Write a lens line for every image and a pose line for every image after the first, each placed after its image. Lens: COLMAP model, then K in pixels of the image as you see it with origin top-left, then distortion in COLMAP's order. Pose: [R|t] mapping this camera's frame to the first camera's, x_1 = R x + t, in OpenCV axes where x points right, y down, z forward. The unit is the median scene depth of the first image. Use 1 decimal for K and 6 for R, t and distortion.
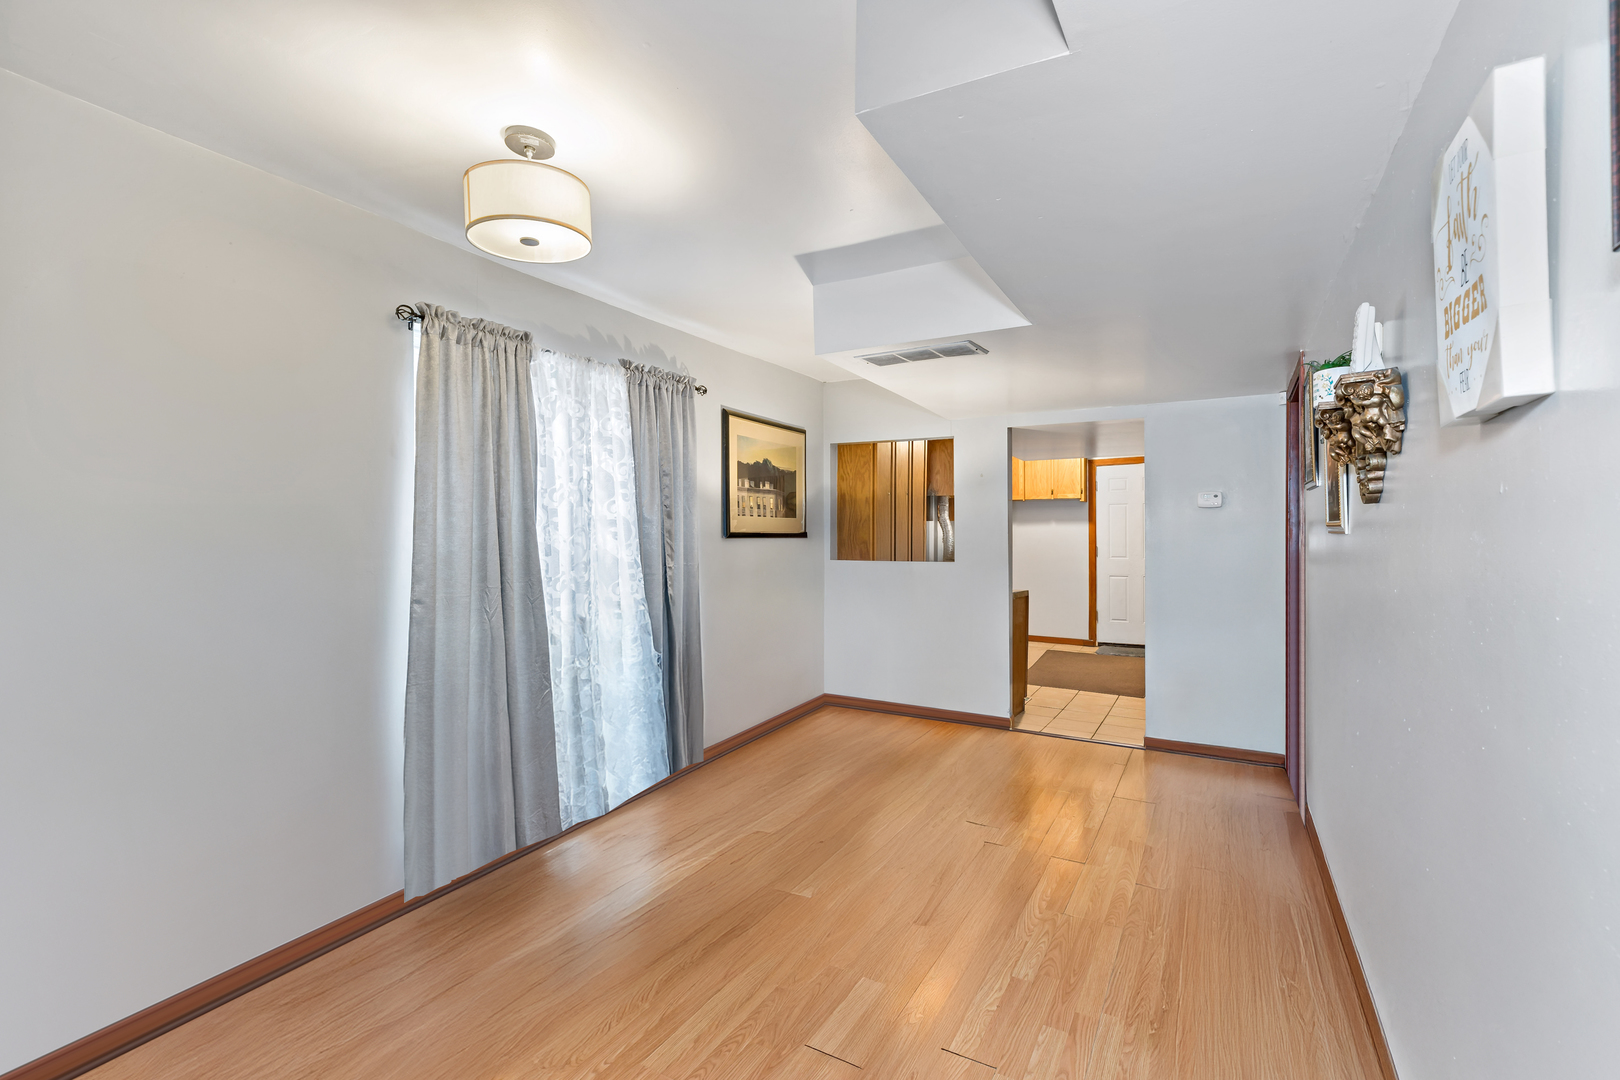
lens RADIAL K [[723.9, 0, 811.7], [0, 723.9, 532.7], [0, 0, 1]] dist [0.001065, 0.000474]
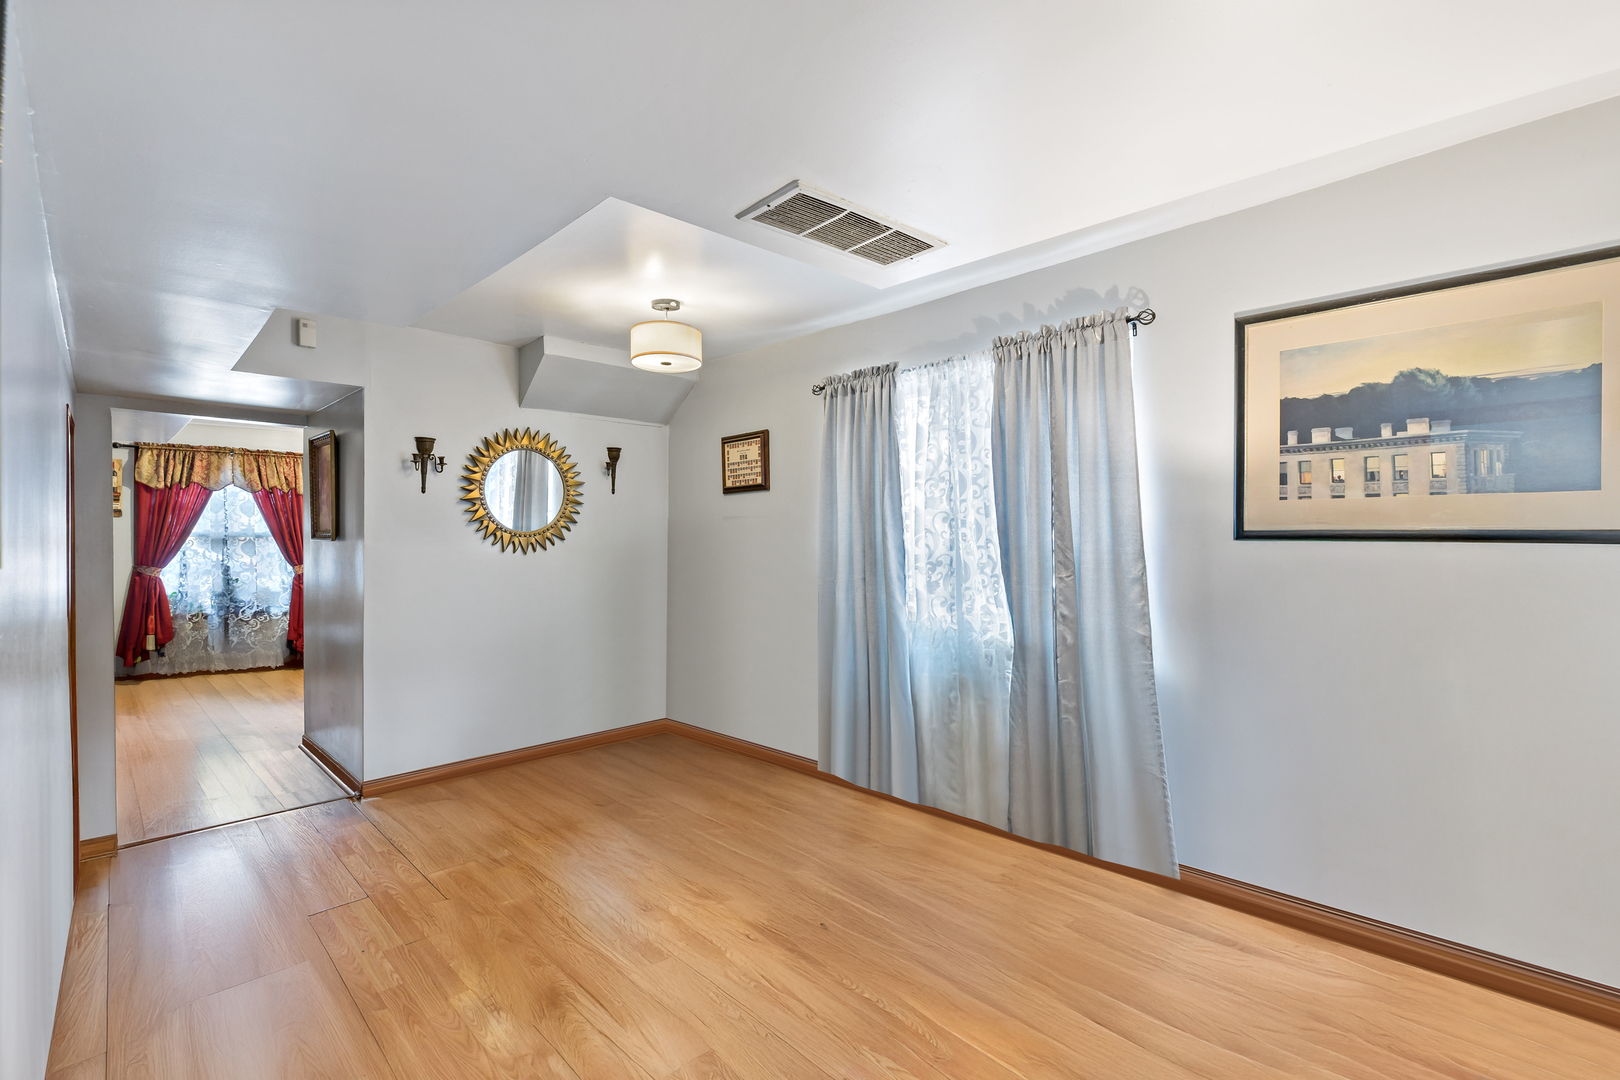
lens RADIAL K [[723.9, 0, 804.6], [0, 723.9, 537.9], [0, 0, 1]] dist [0.001065, 0.000474]
pose [[-0.277135, -0.003066, -0.960826, 0.510342], [0.007232, 0.999960, -0.005277, 0.004775], [0.960804, -0.008411, -0.277102, 0.799033]]
